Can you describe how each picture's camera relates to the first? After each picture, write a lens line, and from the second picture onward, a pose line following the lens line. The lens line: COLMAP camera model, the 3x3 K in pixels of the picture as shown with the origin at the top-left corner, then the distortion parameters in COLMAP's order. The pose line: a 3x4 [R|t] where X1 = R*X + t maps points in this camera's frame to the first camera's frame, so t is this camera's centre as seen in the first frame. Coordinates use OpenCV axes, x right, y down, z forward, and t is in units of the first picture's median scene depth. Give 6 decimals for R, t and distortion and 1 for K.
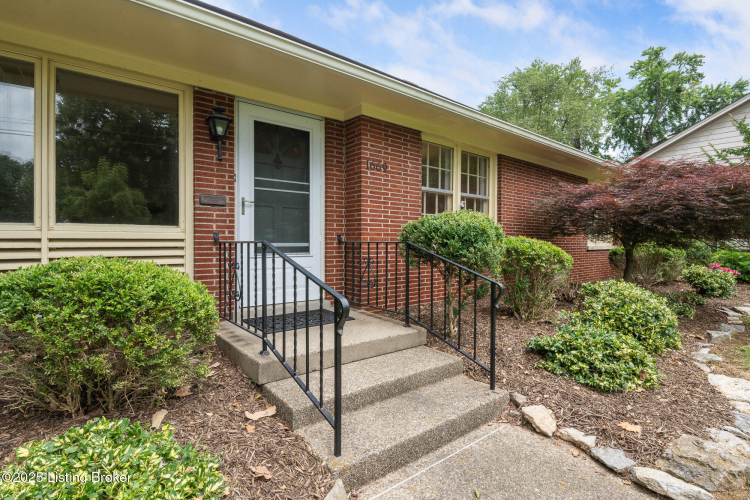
lens RADIAL K [[360.3, 0, 368.4], [0, 360.3, 246.5], [0, 0, 1]] dist [0.004299, -0.000997]
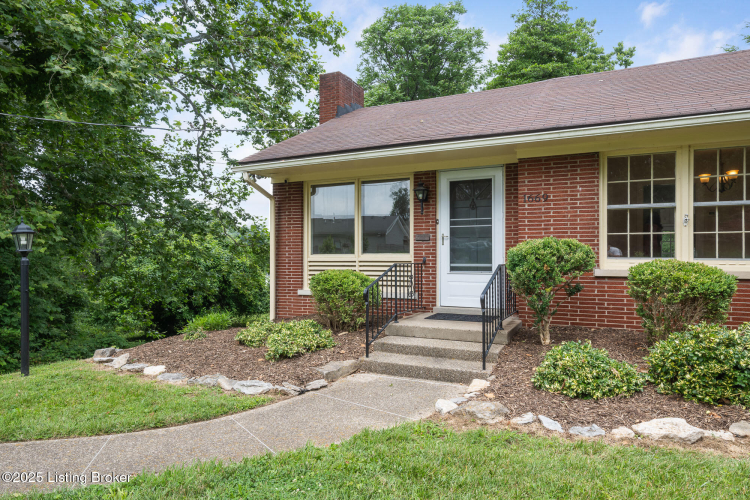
lens RADIAL K [[527.1, 0, 372.2], [0, 527.1, 251.9], [0, 0, 1]] dist [-0.007882, 0.006417]
pose [[0.432584, -0.010149, -0.901537, 1.355870], [-0.011884, 0.999786, -0.016957, -0.016430], [0.901515, 0.018049, 0.432370, -0.201373]]
